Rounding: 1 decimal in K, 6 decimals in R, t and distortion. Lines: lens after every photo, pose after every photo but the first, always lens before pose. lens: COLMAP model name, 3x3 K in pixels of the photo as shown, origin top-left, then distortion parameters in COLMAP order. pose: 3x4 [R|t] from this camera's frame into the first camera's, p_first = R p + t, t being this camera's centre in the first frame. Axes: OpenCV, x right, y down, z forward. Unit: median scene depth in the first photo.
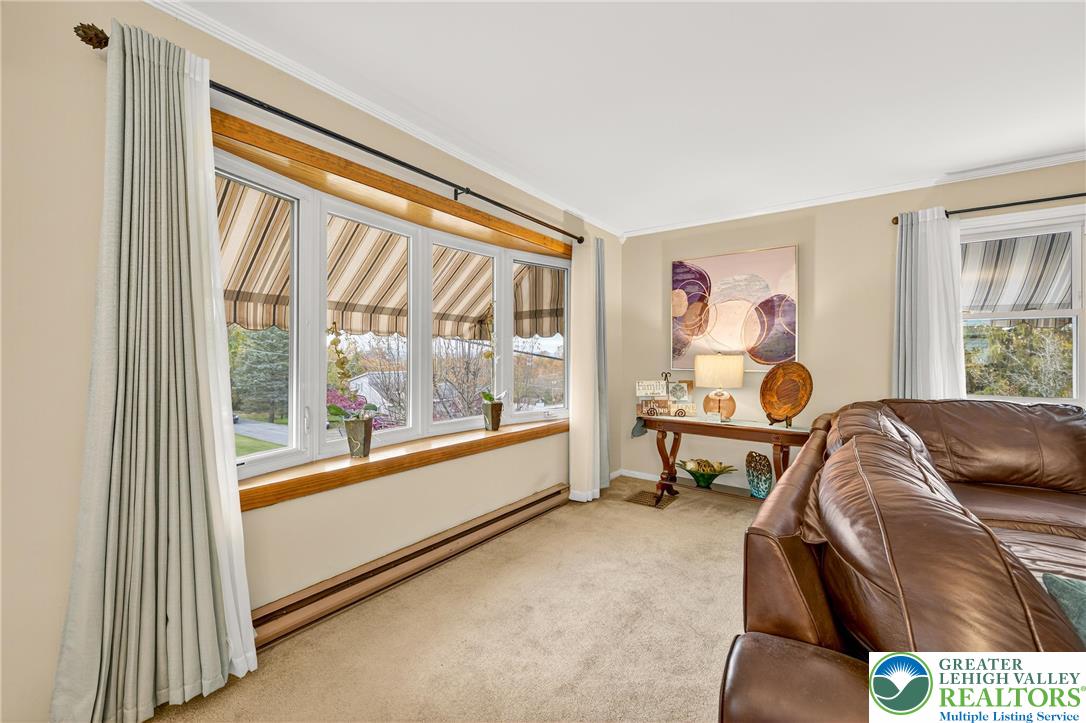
lens RADIAL K [[433.4, 0, 540.3], [0, 433.4, 357.7], [0, 0, 1]] dist [-0.000335, 0.000110]
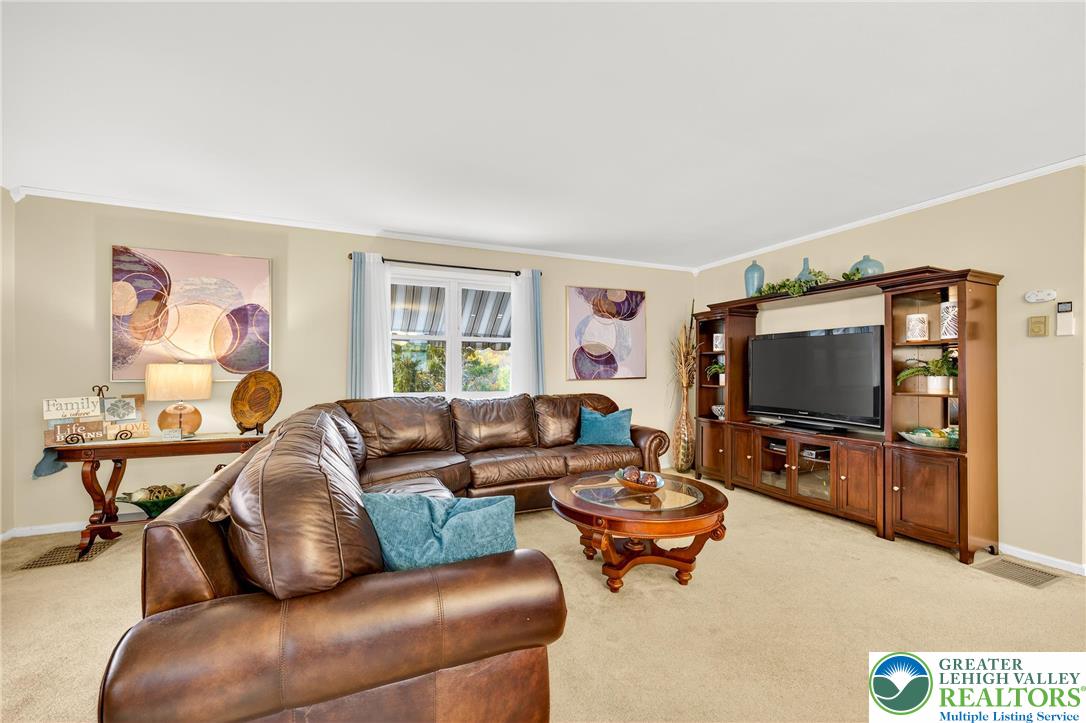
lens RADIAL K [[440.9, 0, 548.9], [0, 440.9, 367.2], [0, 0, 1]] dist [-0.002147, -0.000499]
pose [[0.497869, -0.001702, 0.867250, 0.006073], [-0.000273, 0.999998, 0.002119, -0.001020], [-0.867252, -0.001292, 0.497868, -0.107868]]
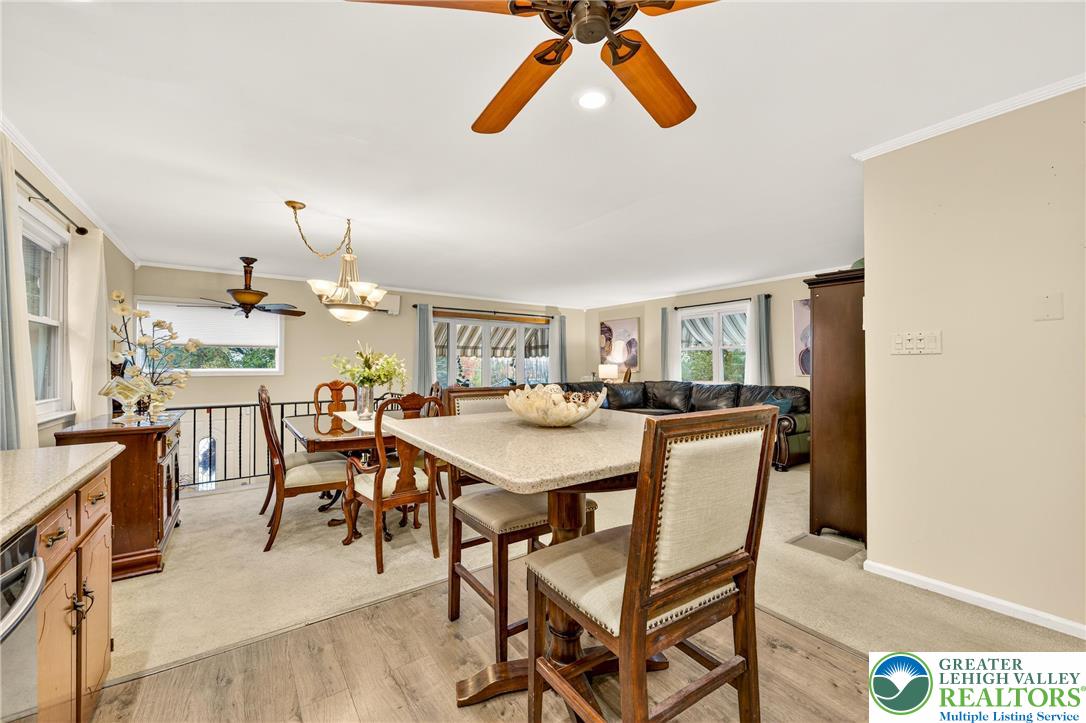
lens RADIAL K [[433.4, 0, 540.3], [0, 433.4, 357.7], [0, 0, 1]] dist [-0.000335, 0.000110]
pose [[0.951018, -0.008891, -0.309008, 0.810827], [0.002497, 0.999775, -0.021079, 0.006095], [0.309126, 0.019274, 0.950826, -1.394316]]
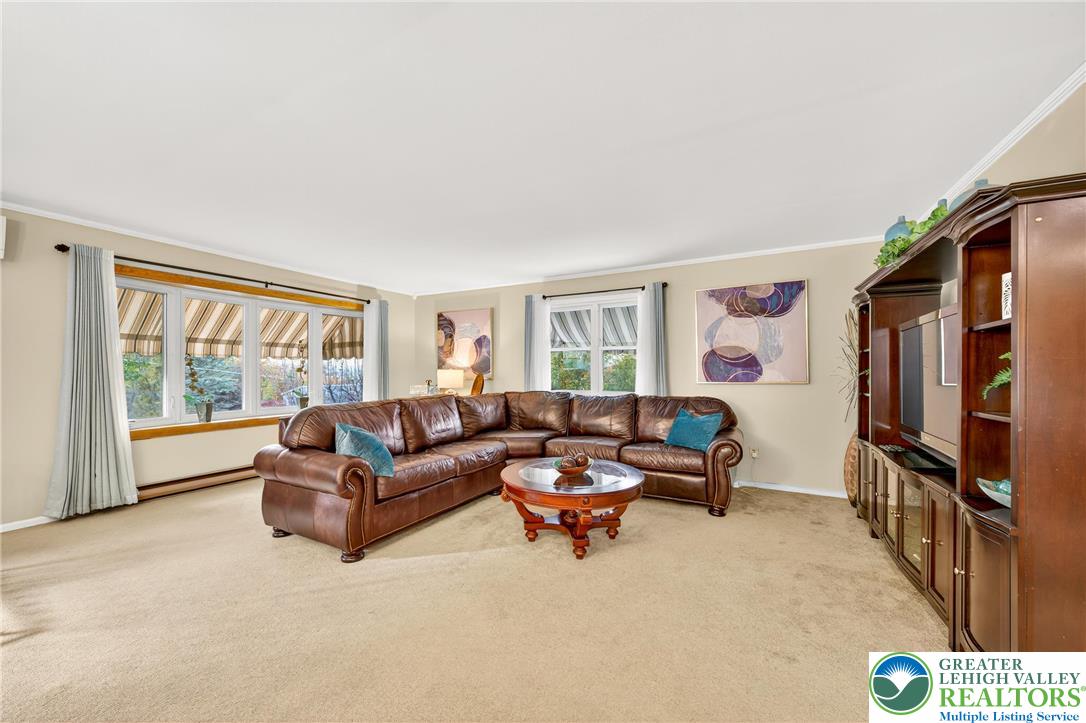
lens RADIAL K [[404.3, 0, 540.3], [0, 404.3, 371.6], [0, 0, 1]] dist [-0.001206, -0.000200]
pose [[0.990497, -0.003810, 0.137483, 0.561241], [0.003753, 0.999993, 0.000672, 0.002466], [-0.137485, -0.000150, 0.990504, -0.682835]]
